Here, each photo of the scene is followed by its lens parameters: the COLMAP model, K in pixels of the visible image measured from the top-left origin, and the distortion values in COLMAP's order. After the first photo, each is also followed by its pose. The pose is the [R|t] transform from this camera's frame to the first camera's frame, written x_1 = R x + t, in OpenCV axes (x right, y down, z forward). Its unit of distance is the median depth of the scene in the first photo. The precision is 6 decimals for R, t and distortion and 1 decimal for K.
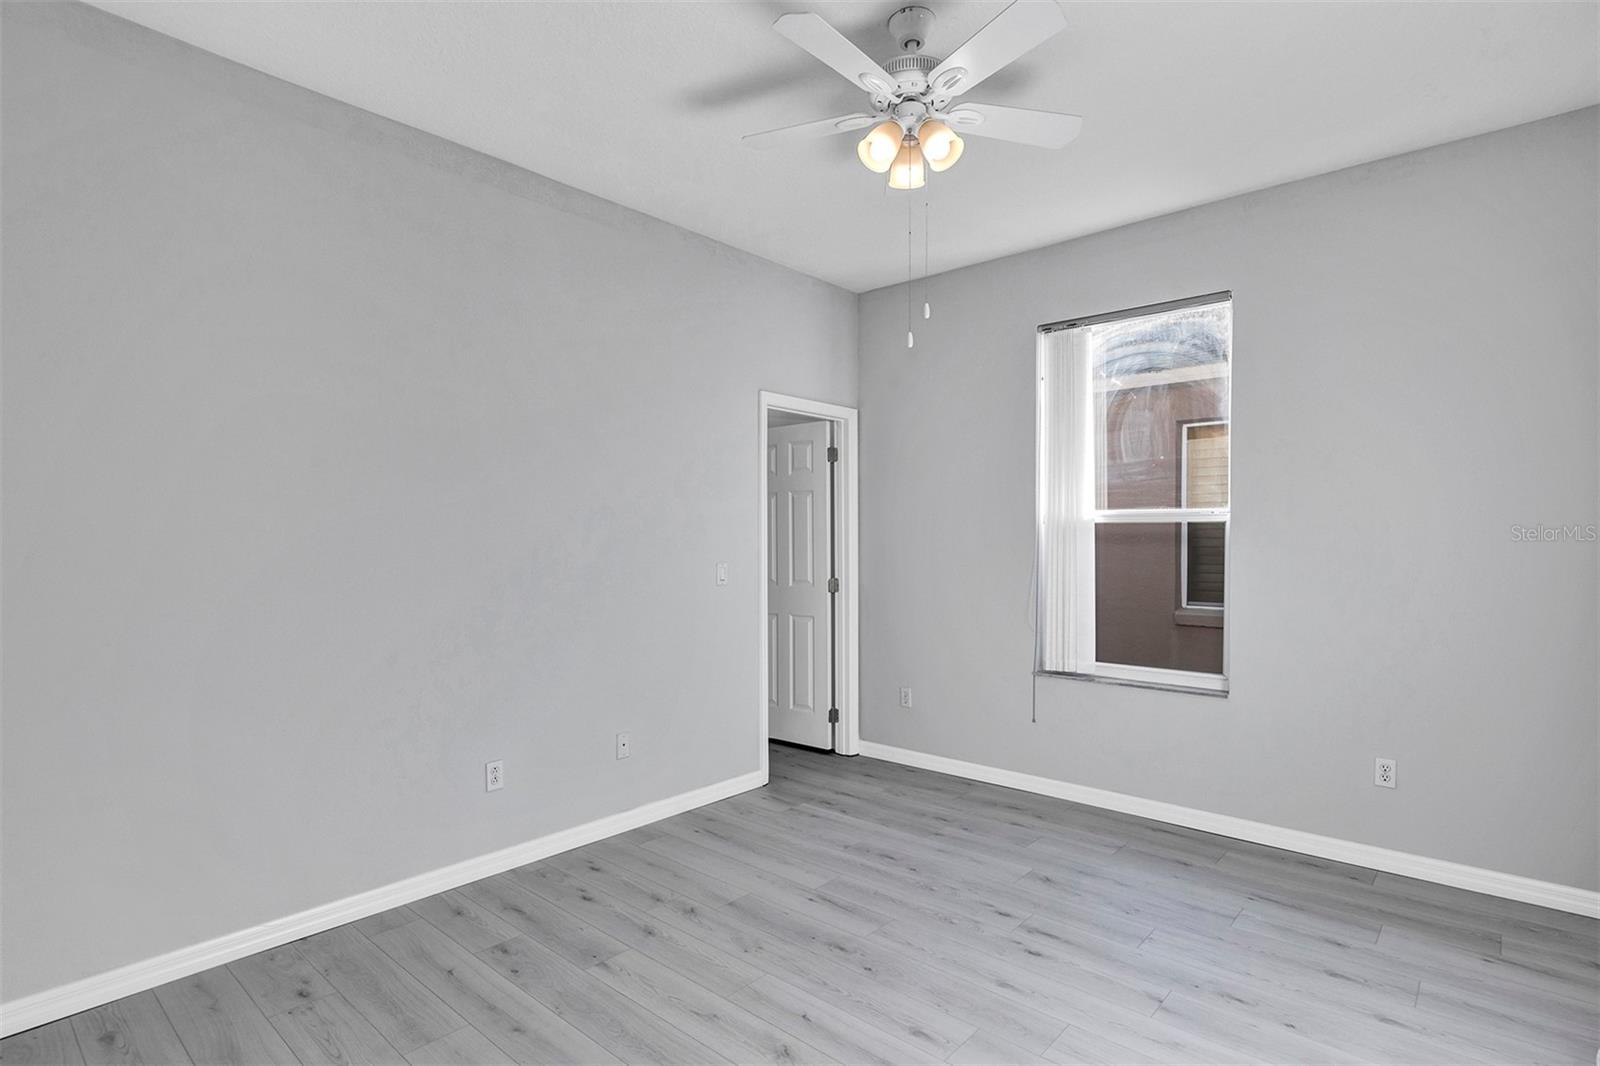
lens RADIAL K [[817.7, 0, 812.3], [0, 817.7, 546.6], [0, 0, 1]] dist [-0.002399, 0.001236]
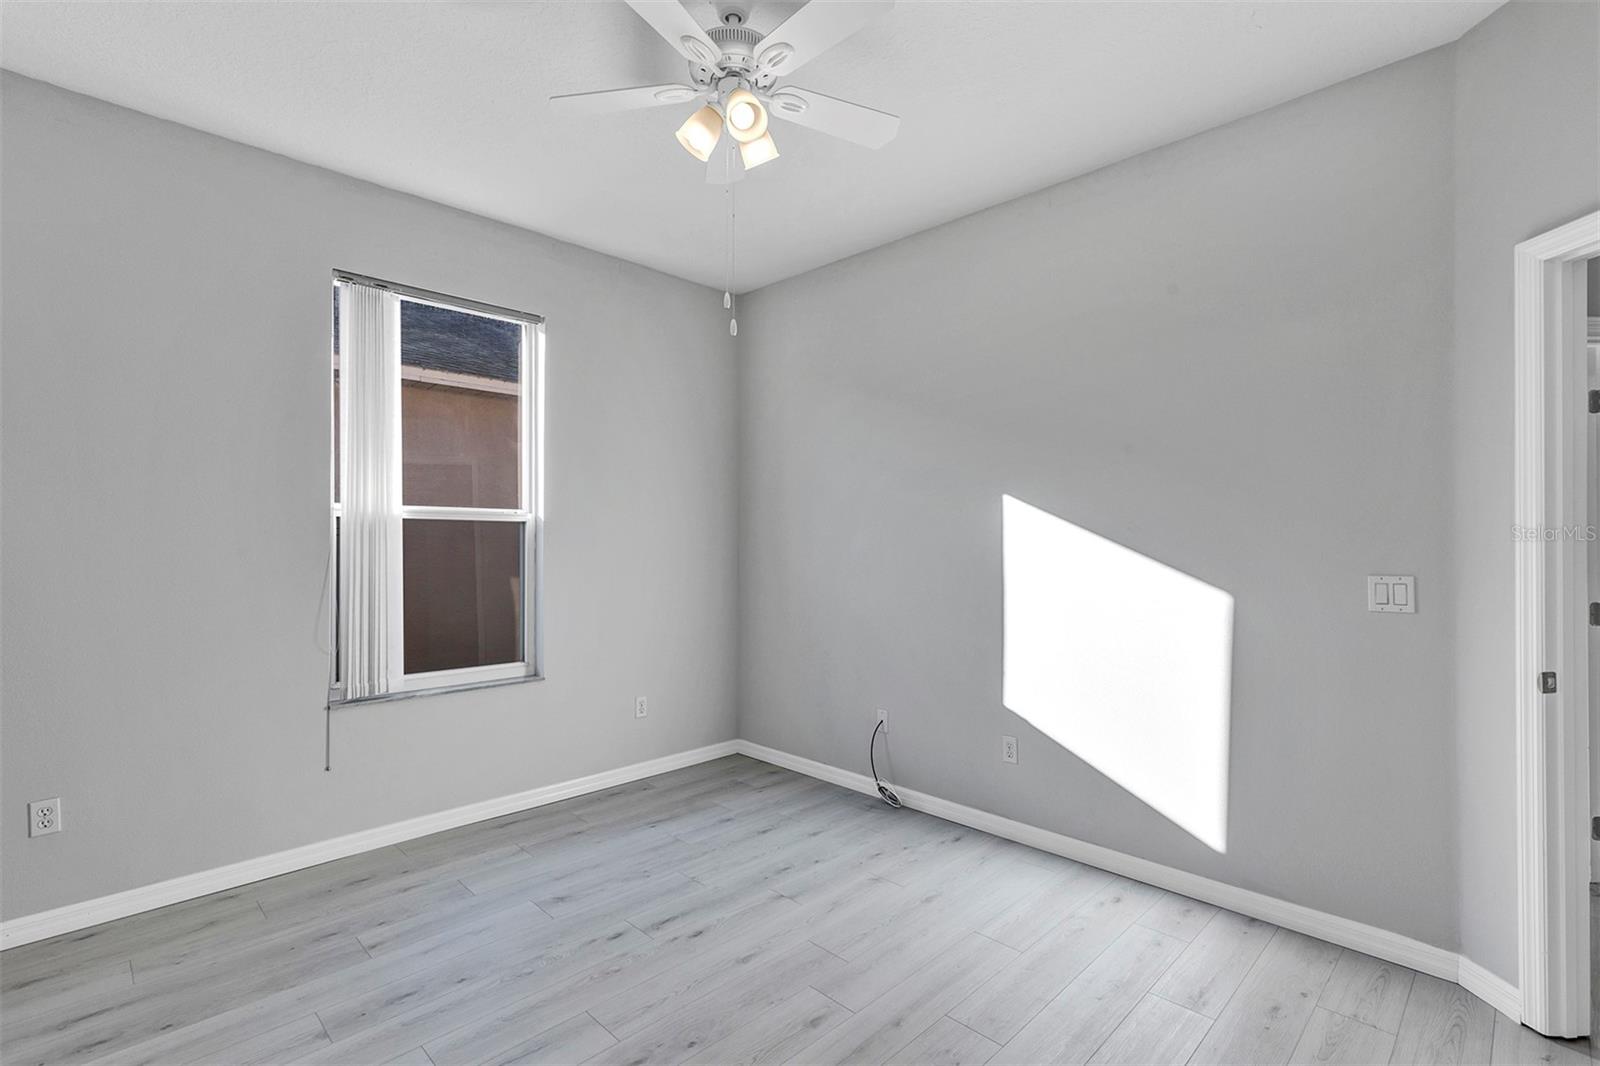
lens RADIAL K [[737.8, 0, 816.1], [0, 737.8, 543.2], [0, 0, 1]] dist [0.005555, 0.000684]
pose [[0.054290, -0.004677, 0.998514, -0.491839], [0.009188, 0.999949, 0.004185, -0.002596], [-0.998483, 0.008947, 0.054330, 0.591501]]
